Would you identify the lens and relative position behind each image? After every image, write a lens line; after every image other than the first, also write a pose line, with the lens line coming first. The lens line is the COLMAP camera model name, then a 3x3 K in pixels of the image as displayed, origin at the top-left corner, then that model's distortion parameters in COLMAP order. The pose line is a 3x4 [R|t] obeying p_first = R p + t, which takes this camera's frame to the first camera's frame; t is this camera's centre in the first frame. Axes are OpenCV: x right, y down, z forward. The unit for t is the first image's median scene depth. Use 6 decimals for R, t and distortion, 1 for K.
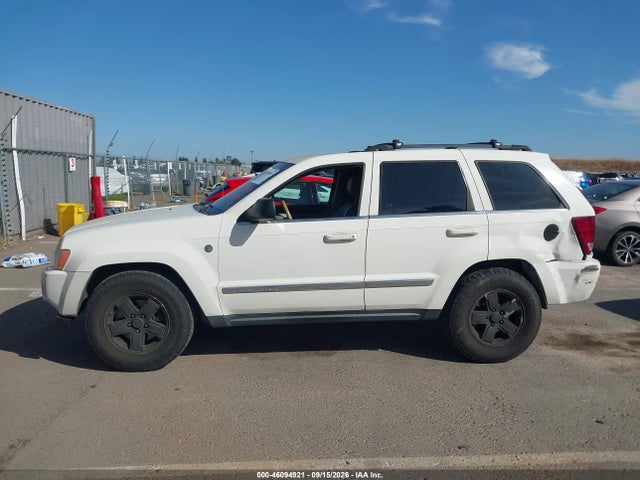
lens RADIAL K [[502.9, 0, 304.1], [0, 502.9, 239.5], [0, 0, 1]] dist [0.001120, -0.002782]
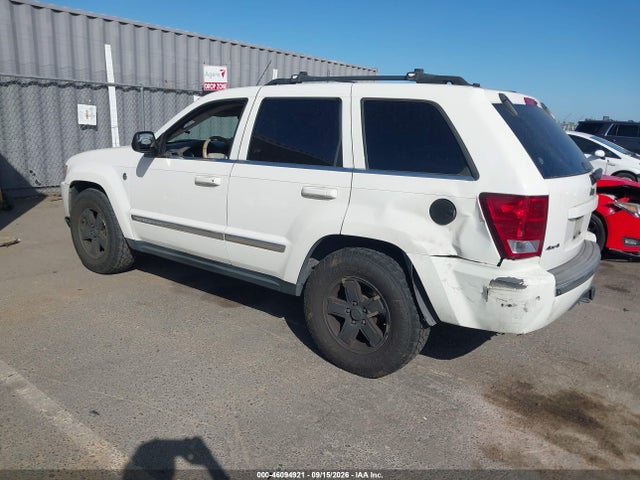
lens RADIAL K [[528.2, 0, 319.6], [0, 528.2, 246.4], [0, 0, 1]] dist [0.005168, -0.003475]
pose [[0.742230, 0.193907, -0.641478, 0.836091], [-0.129389, 0.980678, 0.146730, -0.051744], [0.657535, -0.025907, 0.752978, 0.383575]]
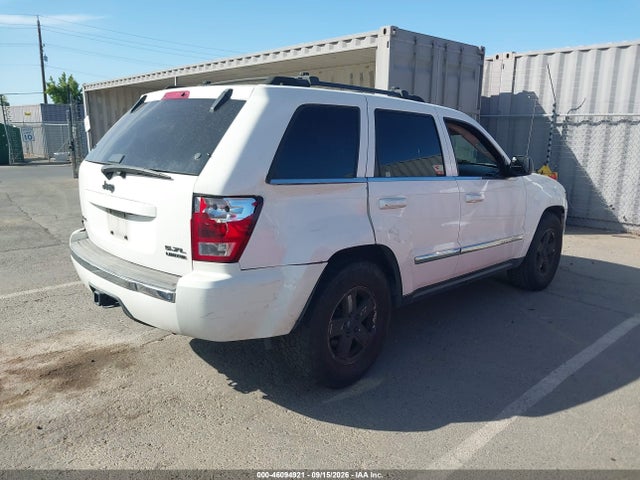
lens RADIAL K [[502.9, 0, 304.1], [0, 502.9, 239.5], [0, 0, 1]] dist [0.001120, -0.002782]
pose [[-0.798739, 0.102870, -0.592818, 0.818499], [-0.097213, 0.950266, 0.295878, -0.226243], [0.593772, 0.293959, -0.749014, 1.921331]]
